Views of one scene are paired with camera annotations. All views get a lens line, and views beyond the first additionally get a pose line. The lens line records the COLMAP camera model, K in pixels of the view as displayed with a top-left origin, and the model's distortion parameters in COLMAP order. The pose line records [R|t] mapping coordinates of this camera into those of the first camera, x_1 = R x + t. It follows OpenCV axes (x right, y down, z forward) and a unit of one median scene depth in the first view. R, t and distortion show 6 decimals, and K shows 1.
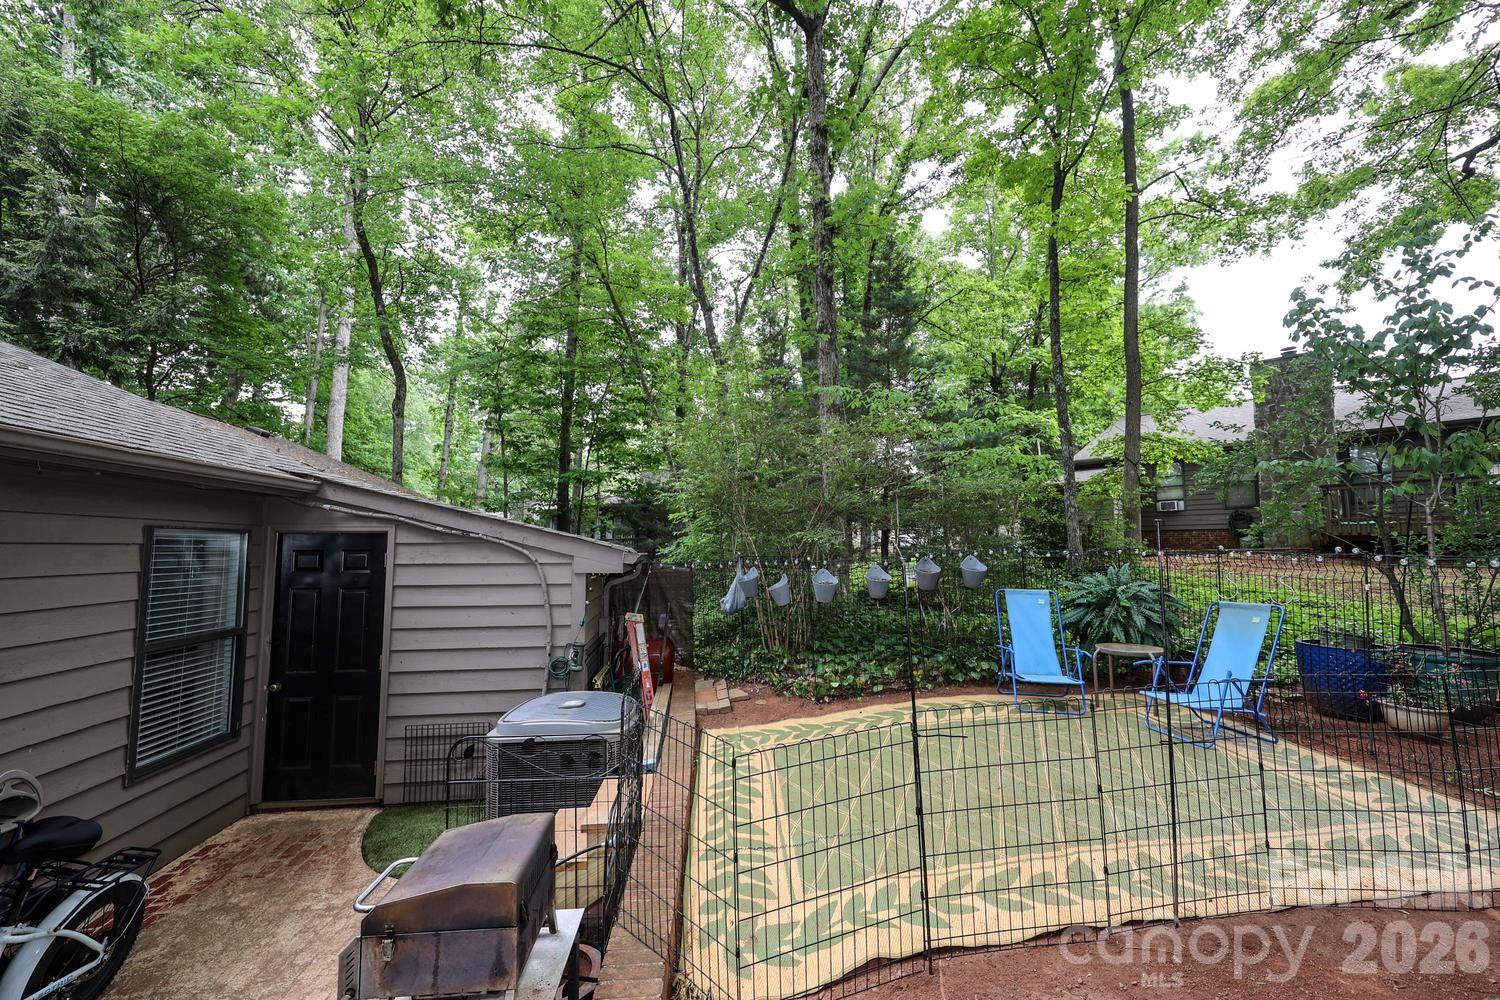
lens RADIAL K [[629.1, 0, 750.0], [0, 629.1, 500.0], [0, 0, 1]] dist [0.005716, -0.000063]
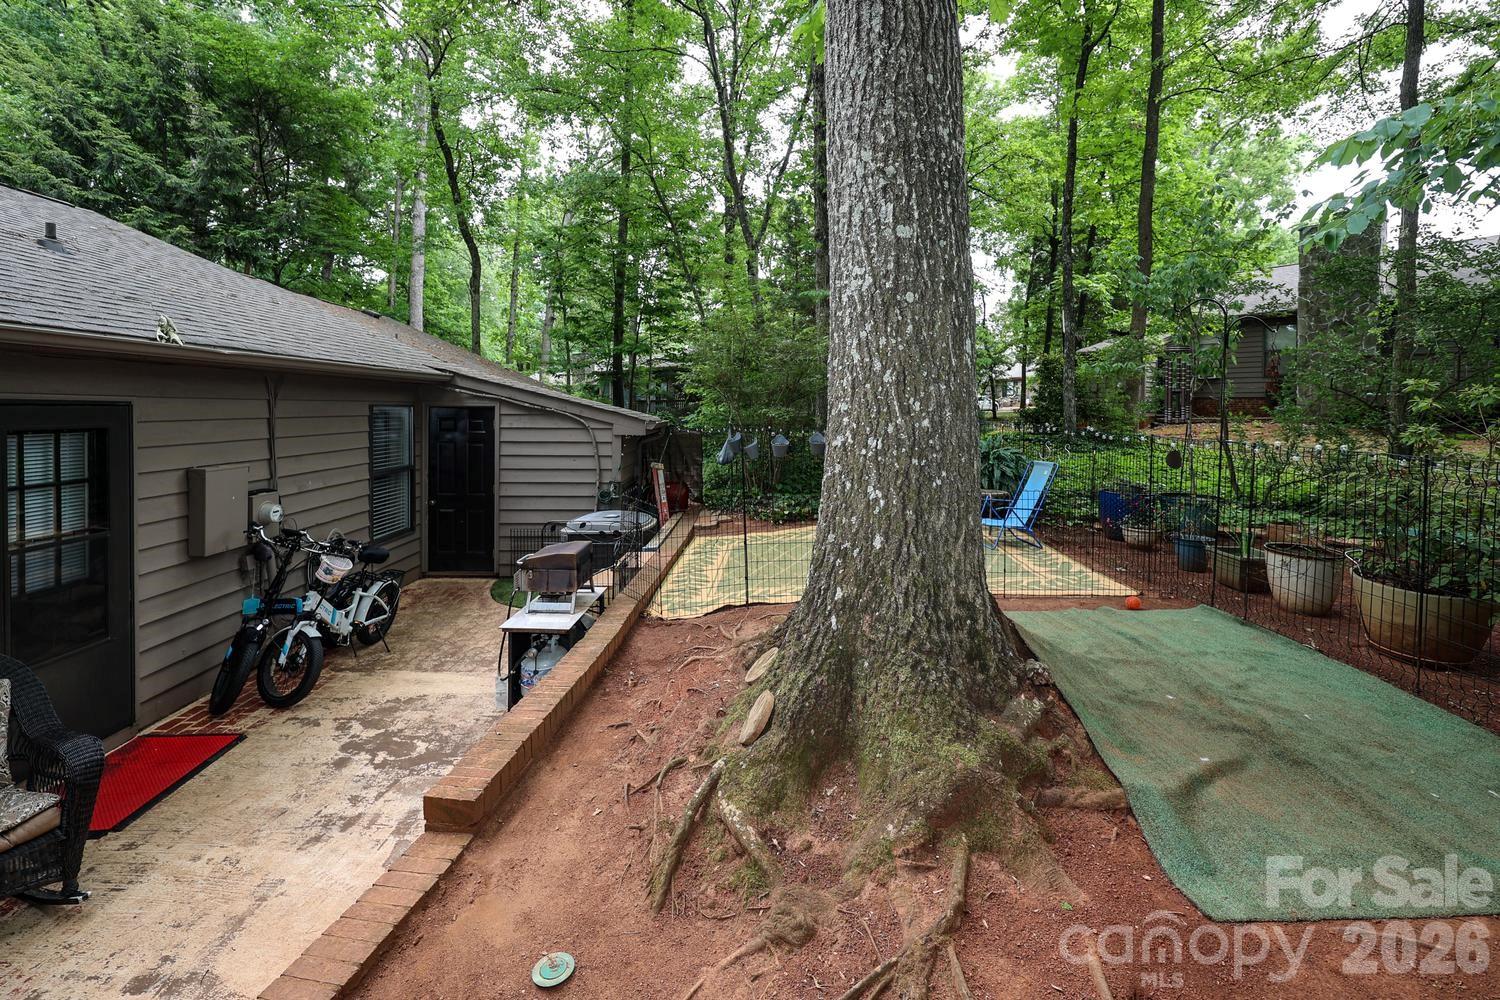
lens RADIAL K [[635.2, 0, 751.0], [0, 635.2, 425.4], [0, 0, 1]] dist [0.000808, 0.000166]
pose [[0.995745, 0.014272, -0.091038, 0.184534], [-0.004776, 0.994598, 0.103687, -0.065256], [0.092026, -0.102811, 0.990435, -0.467332]]
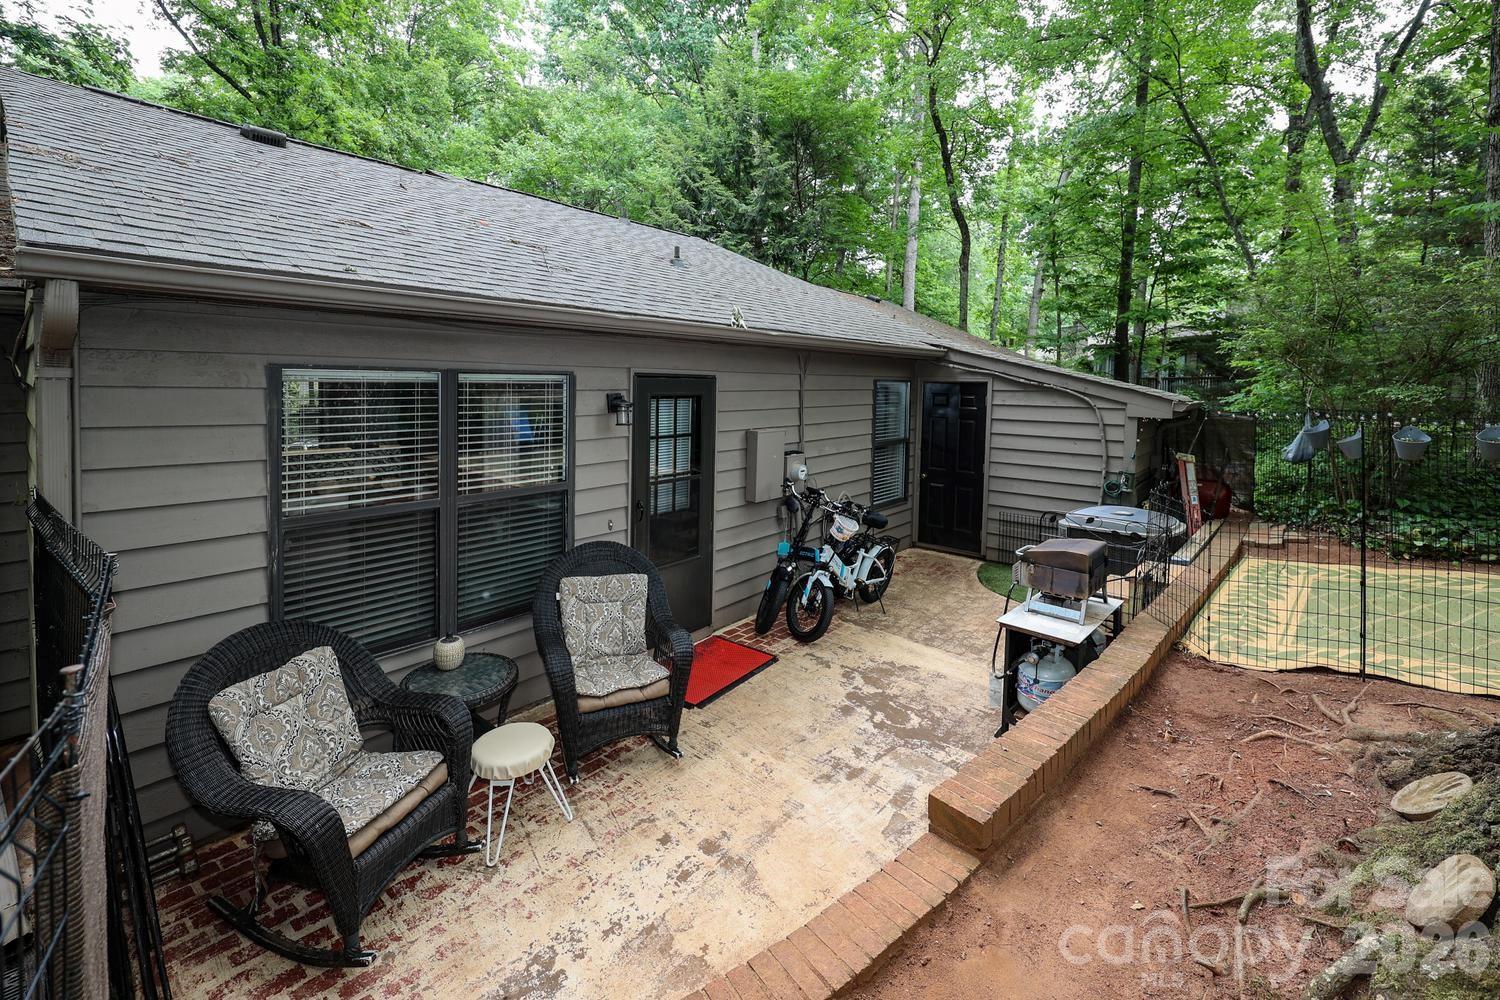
lens RADIAL K [[644.4, 0, 750.4], [0, 644.4, 413.2], [0, 0, 1]] dist [-0.000897, -0.000047]
pose [[0.688970, 0.049900, -0.723070, 0.132063], [0.038801, 0.993657, 0.105545, -0.055804], [0.723750, -0.100773, 0.682664, -0.421834]]
